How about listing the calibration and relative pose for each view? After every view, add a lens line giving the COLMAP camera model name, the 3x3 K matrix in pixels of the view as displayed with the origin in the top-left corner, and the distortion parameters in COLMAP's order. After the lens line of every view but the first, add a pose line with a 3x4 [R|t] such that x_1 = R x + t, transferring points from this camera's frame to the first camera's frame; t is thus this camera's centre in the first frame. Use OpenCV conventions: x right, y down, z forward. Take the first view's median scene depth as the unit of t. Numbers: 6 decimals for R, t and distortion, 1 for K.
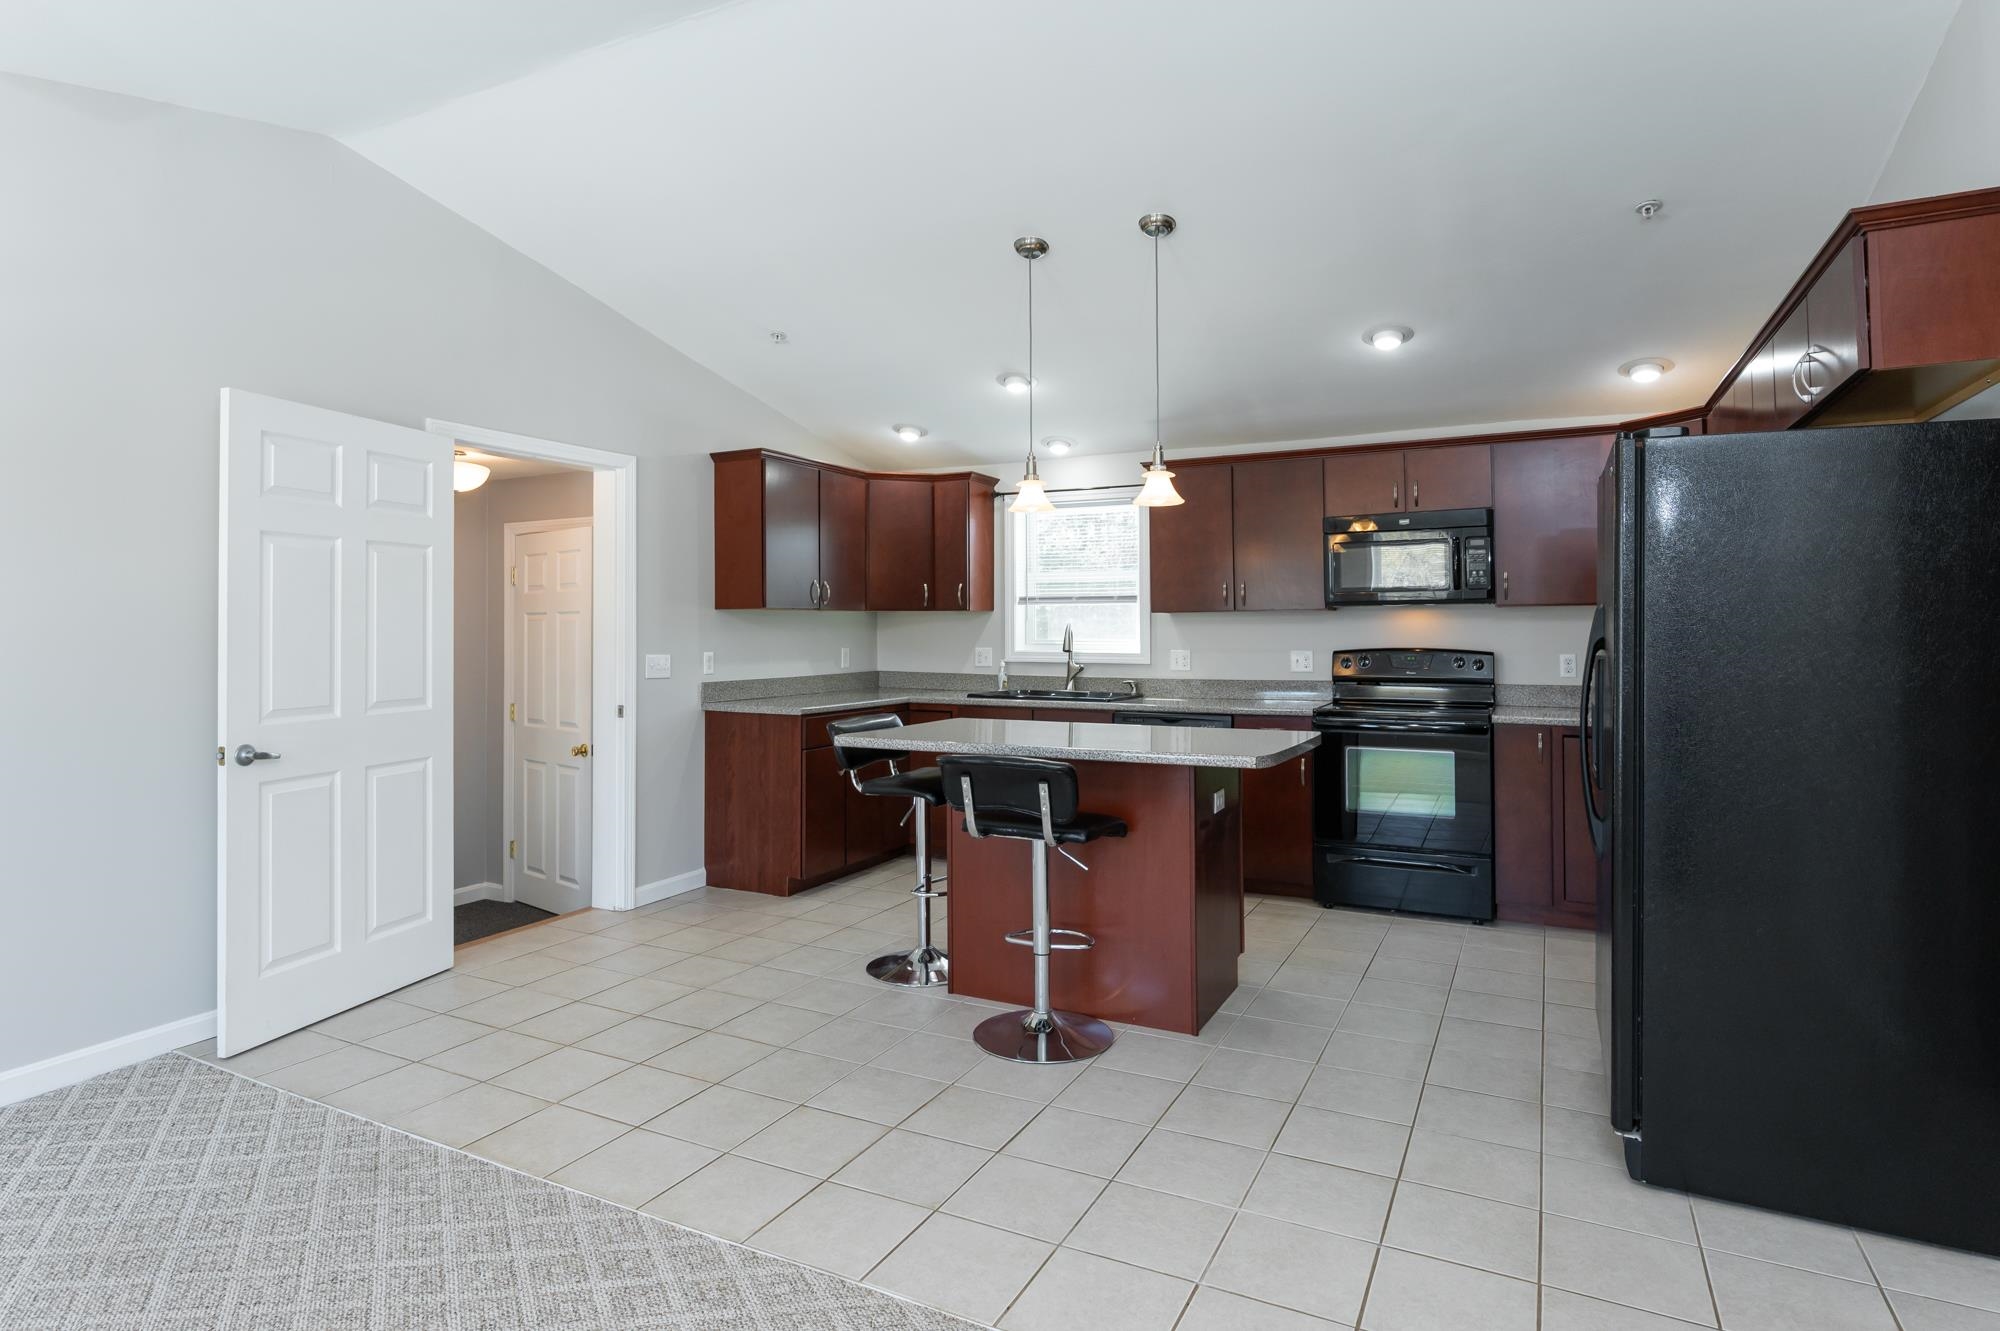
lens RADIAL K [[1045.8, 0, 998.2], [0, 1045.8, 621.5], [0, 0, 1]] dist [-0.005320, -0.000097]
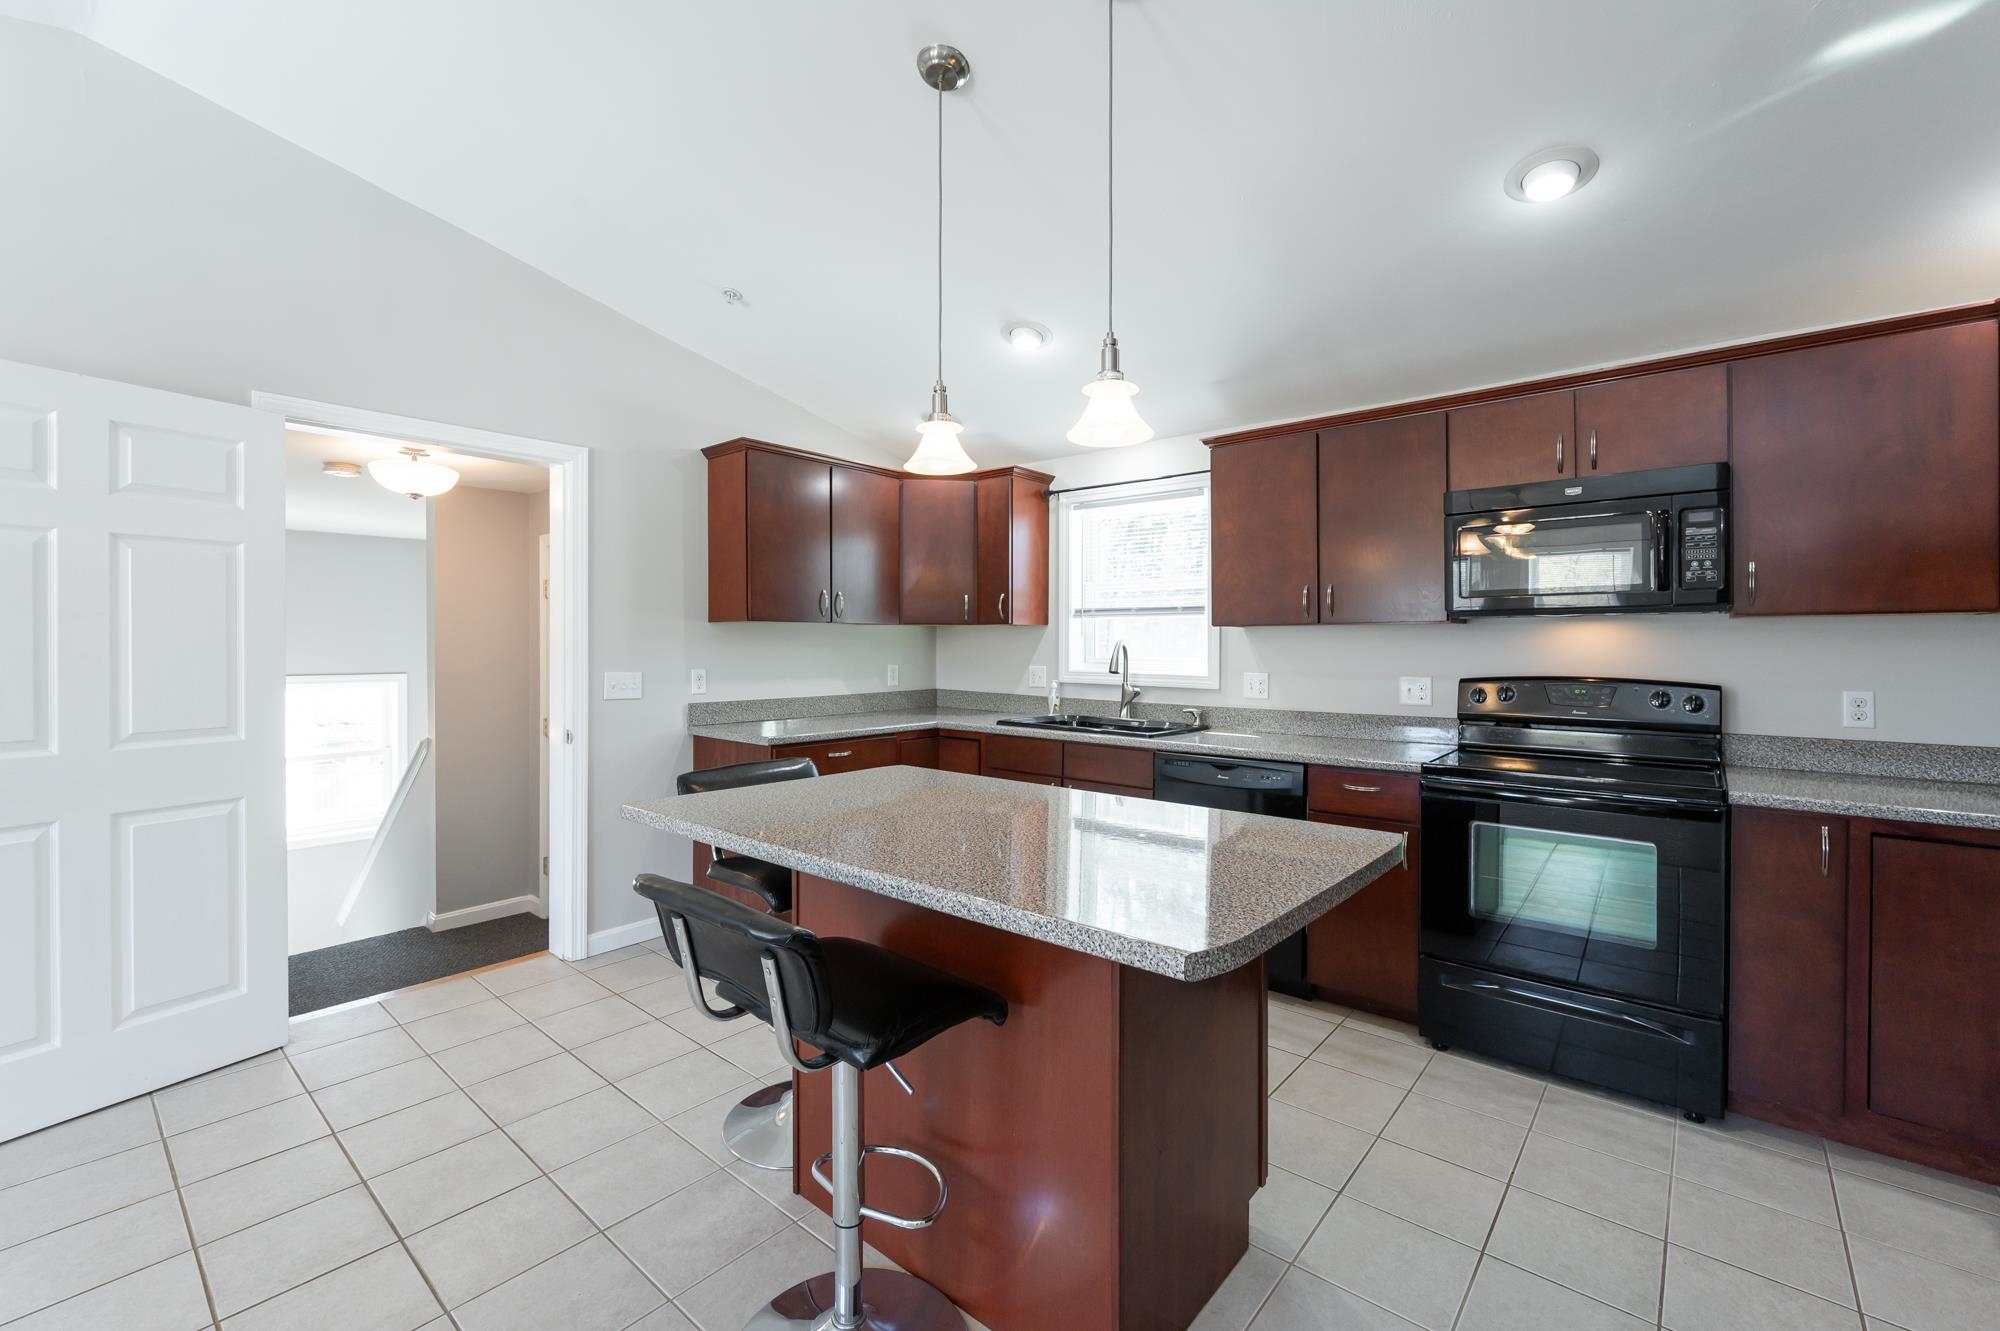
lens RADIAL K [[831.6, 0, 995.0], [0, 831.6, 654.2], [0, 0, 1]] dist [-0.008604, 0.000069]
pose [[0.973512, 0.008132, -0.228493, 0.140484], [-0.003279, 0.999761, 0.021614, -0.000407], [0.228614, -0.020293, 0.973306, 0.373136]]
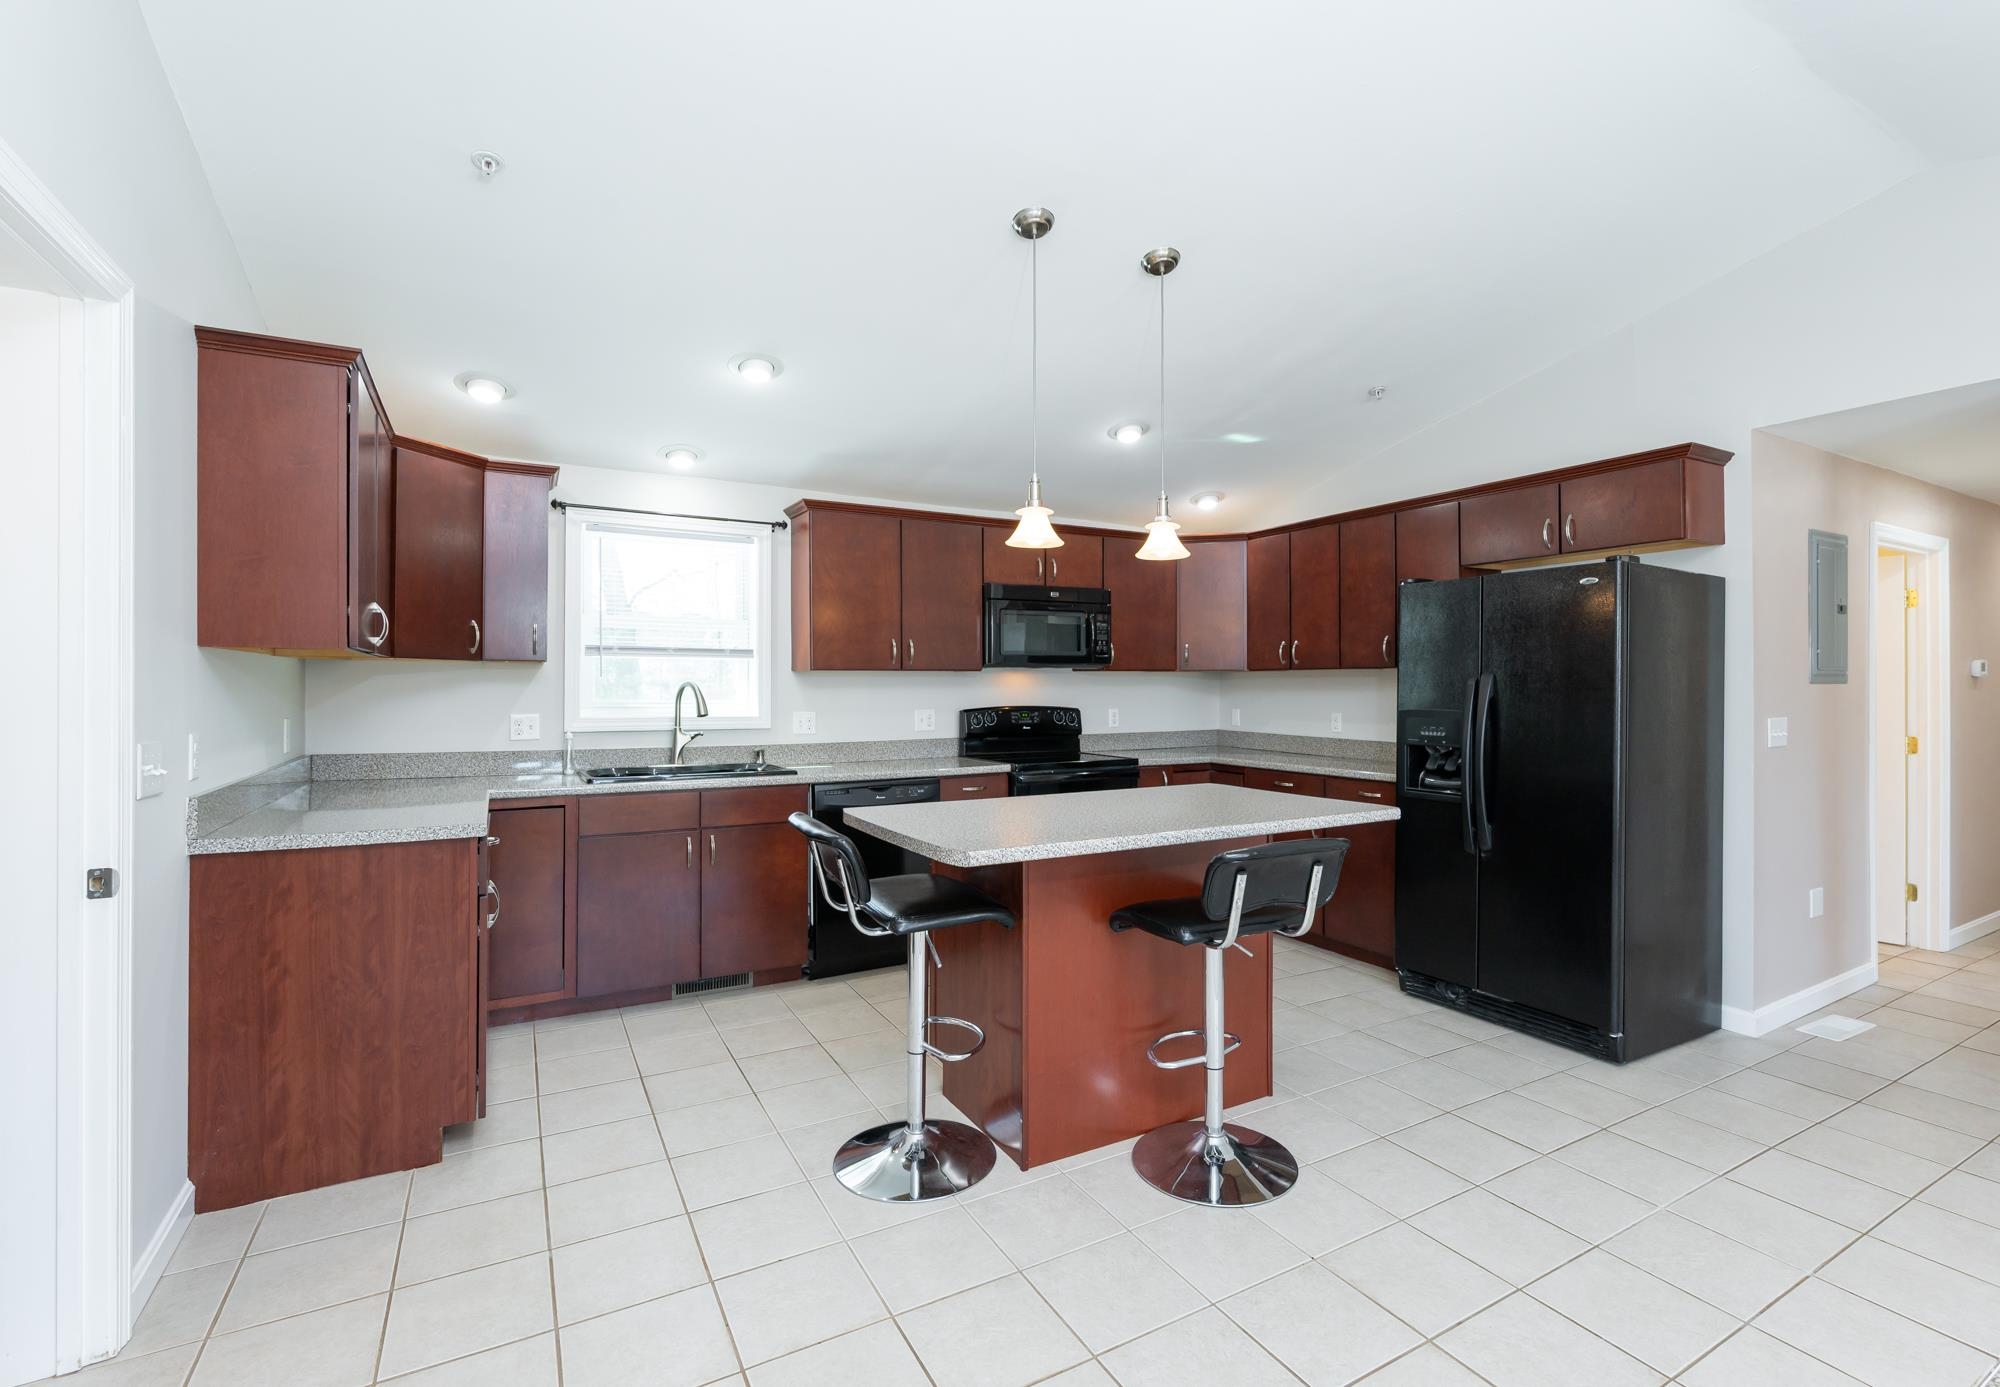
lens RADIAL K [[911.8, 0, 1013.5], [0, 911.8, 686.5], [0, 0, 1]] dist [0.003558, -0.000526]
pose [[0.552996, 0.005519, 0.833166, -0.435040], [-0.007679, 0.999969, -0.001527, 0.006058], [-0.833149, -0.005553, 0.553021, 0.466936]]
